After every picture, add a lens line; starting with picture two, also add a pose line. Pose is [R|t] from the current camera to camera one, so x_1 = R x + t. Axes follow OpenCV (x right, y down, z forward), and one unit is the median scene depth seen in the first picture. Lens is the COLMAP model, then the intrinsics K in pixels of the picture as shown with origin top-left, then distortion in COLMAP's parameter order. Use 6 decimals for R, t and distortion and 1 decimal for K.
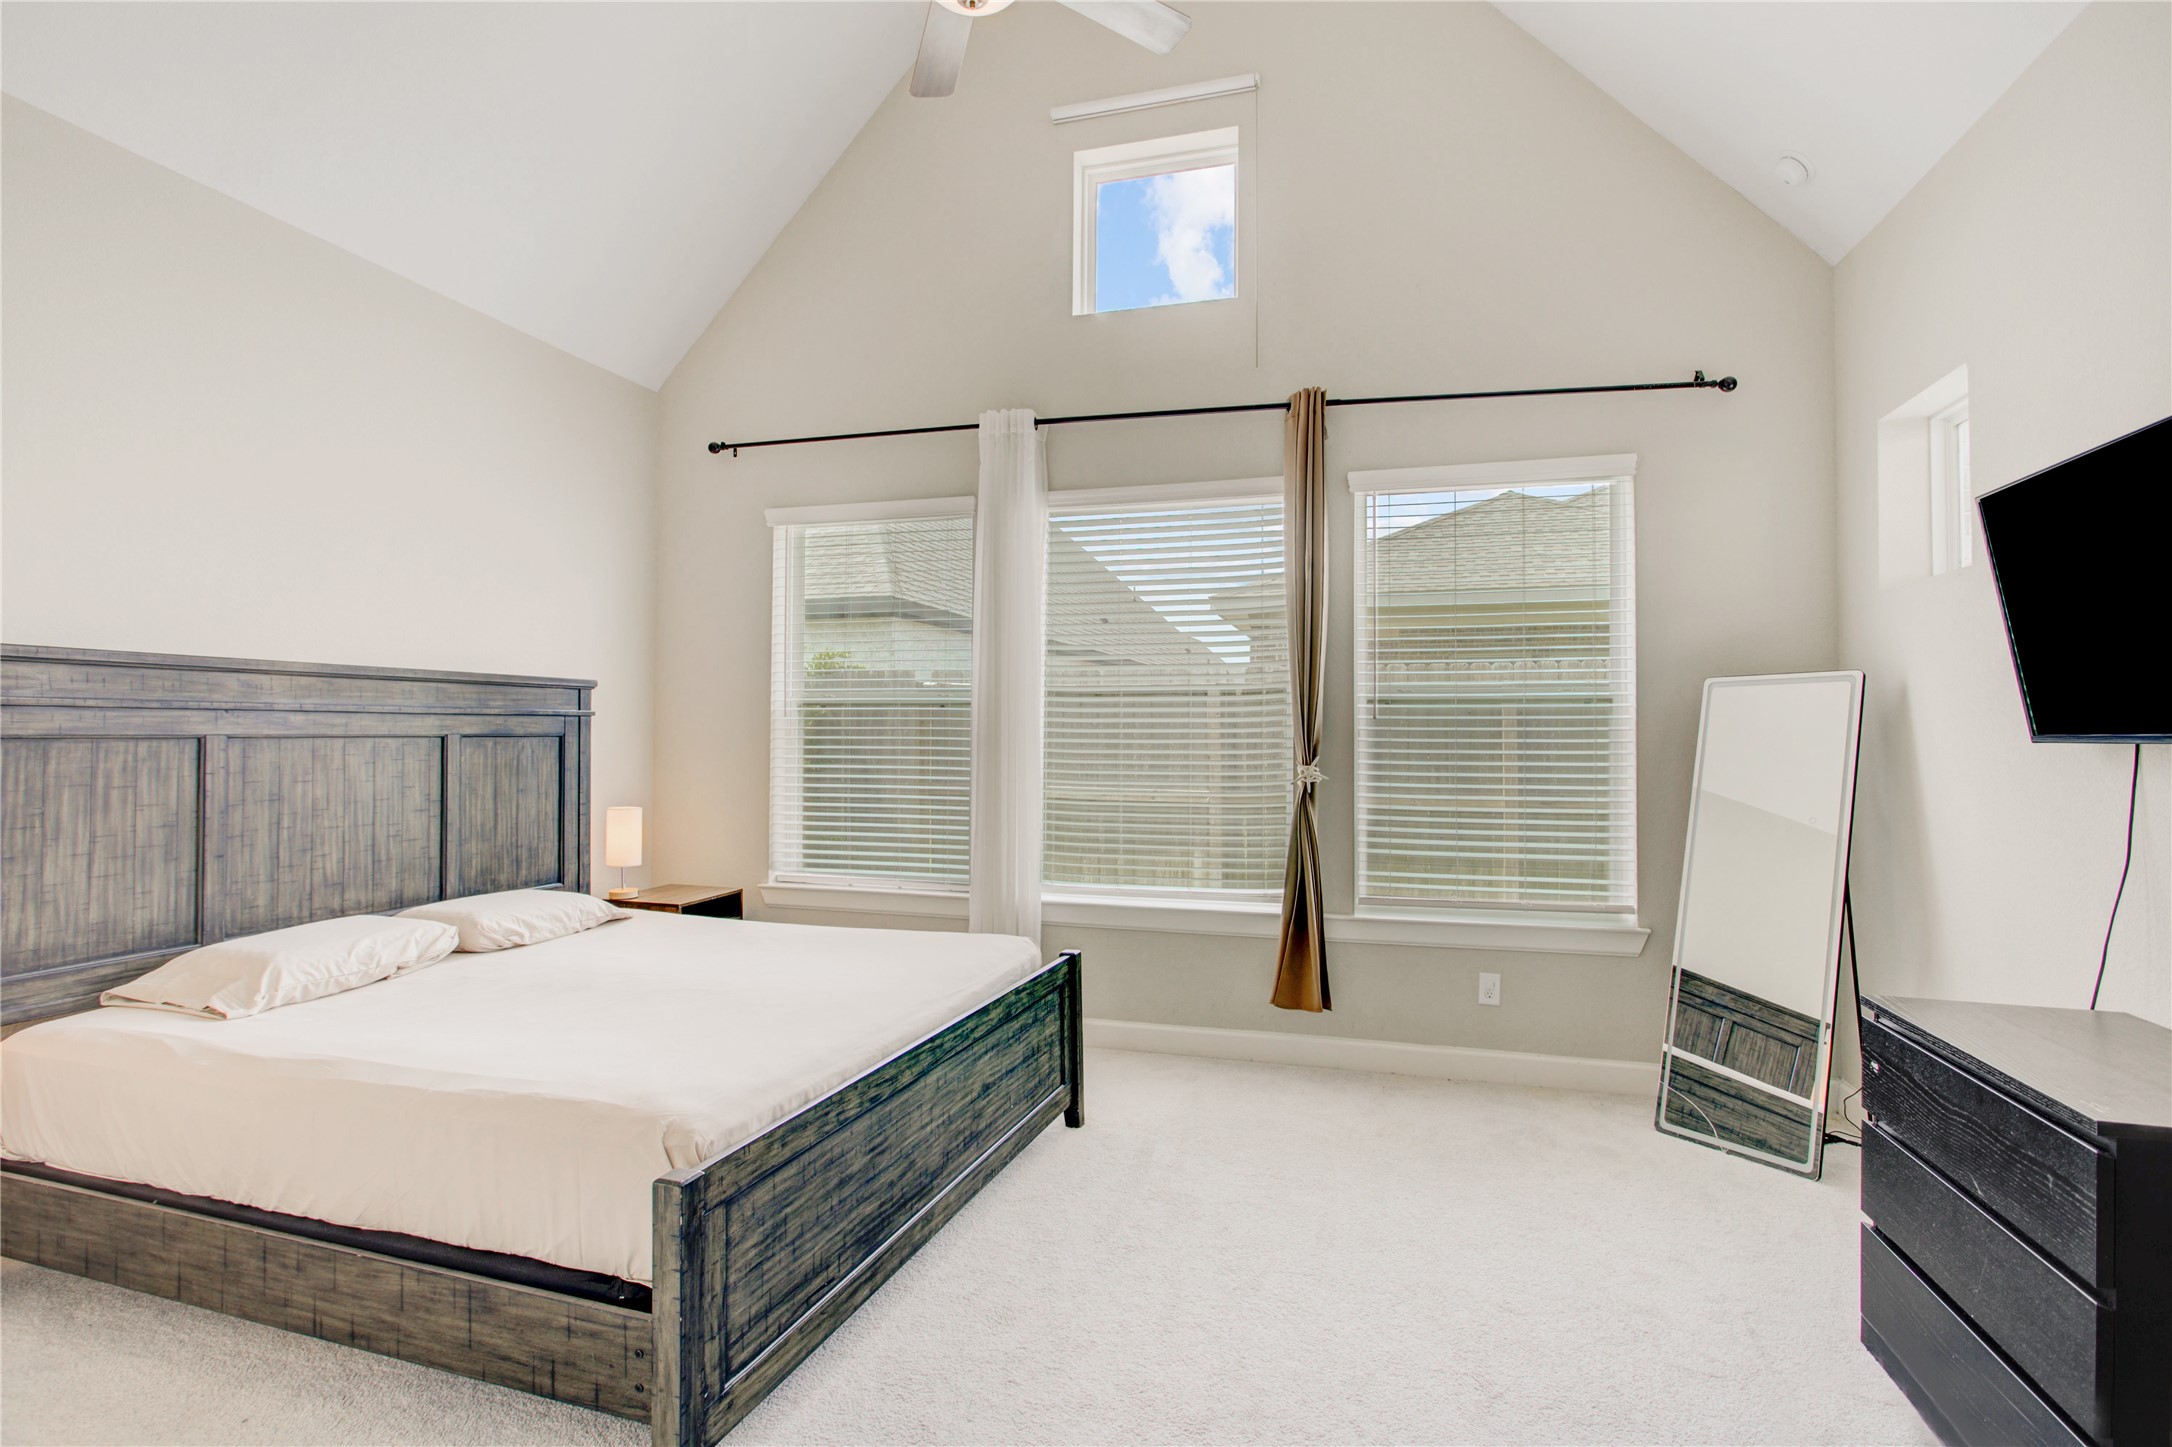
lens RADIAL K [[1056.0, 0, 1072.8], [0, 1056.0, 715.7], [0, 0, 1]] dist [-0.012960, 0.001300]
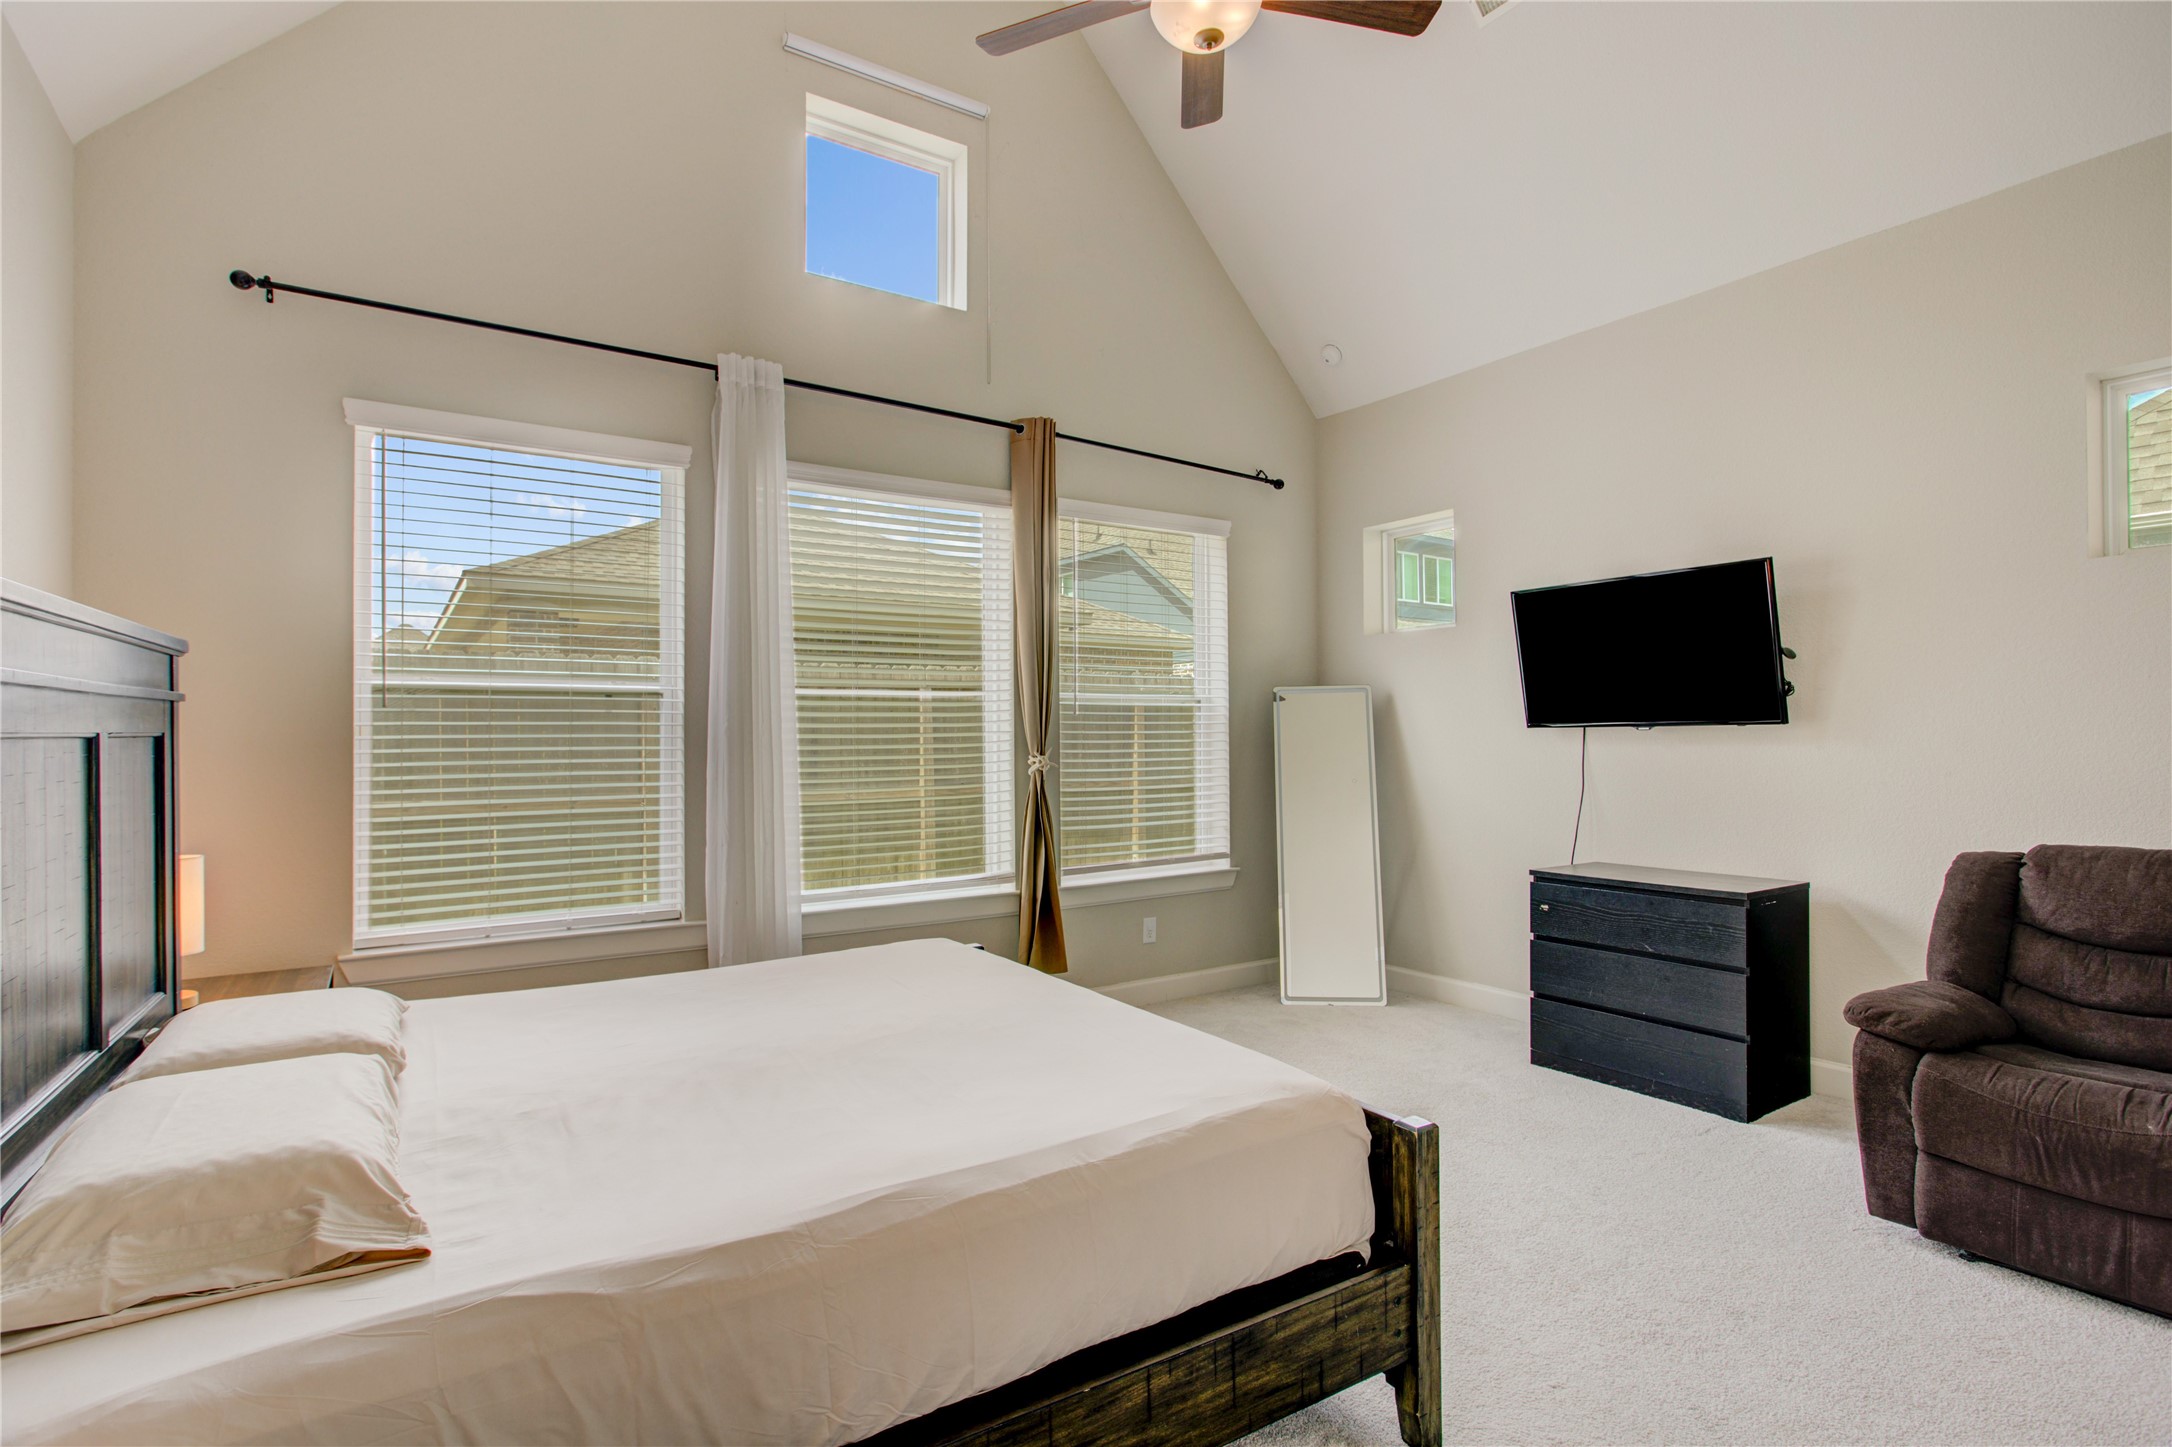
lens RADIAL K [[1072.6, 0, 1091.8], [0, 1072.6, 726.6], [0, 0, 1]] dist [-0.015014, 0.009605]
pose [[0.634329, -0.002473, 0.773059, -0.660382], [-0.005735, 0.999952, 0.007905, 0.007548], [-0.773042, -0.009448, 0.634285, 0.253487]]
